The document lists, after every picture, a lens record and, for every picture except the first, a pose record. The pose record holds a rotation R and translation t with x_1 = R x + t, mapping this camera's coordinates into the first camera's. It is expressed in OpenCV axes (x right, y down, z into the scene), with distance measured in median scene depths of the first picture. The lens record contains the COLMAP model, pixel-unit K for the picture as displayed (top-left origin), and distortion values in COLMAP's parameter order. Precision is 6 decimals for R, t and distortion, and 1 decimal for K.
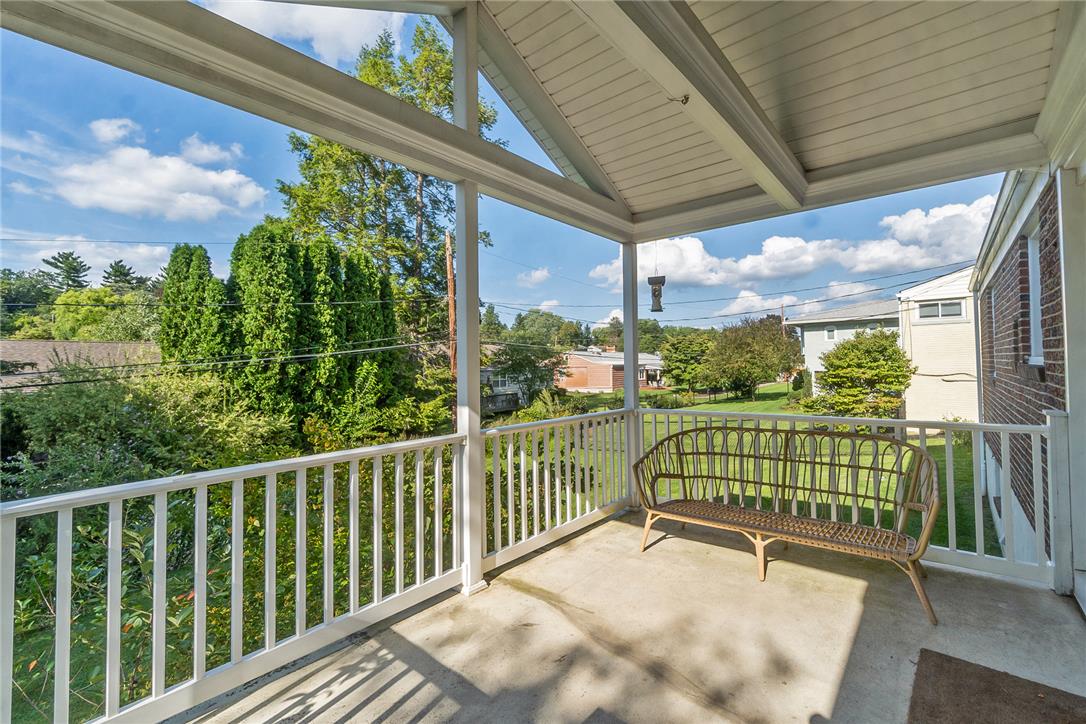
lens RADIAL K [[484.4, 0, 537.2], [0, 484.4, 344.4], [0, 0, 1]] dist [-0.013158, 0.001784]
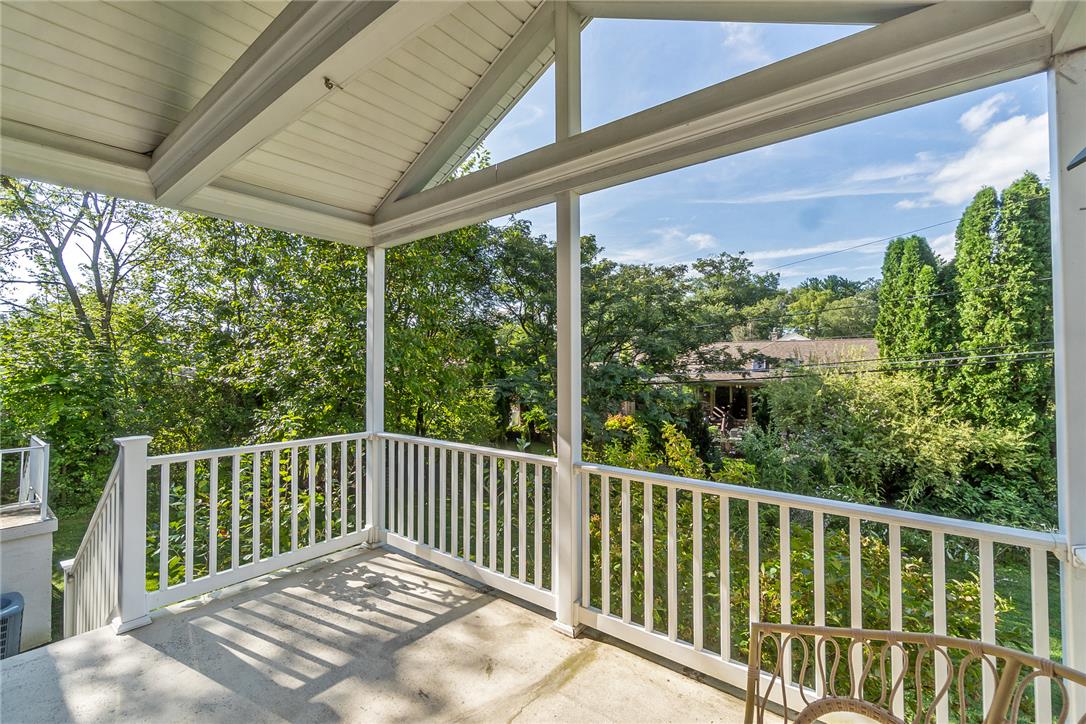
lens RADIAL K [[484.4, 0, 545.8], [0, 484.4, 350.3], [0, 0, 1]] dist [-0.013158, 0.001784]
pose [[0.035090, -0.010255, -0.999332, 0.213122], [0.047494, 0.998835, -0.008582, -0.007738], [0.998255, -0.047161, 0.035536, 0.248533]]
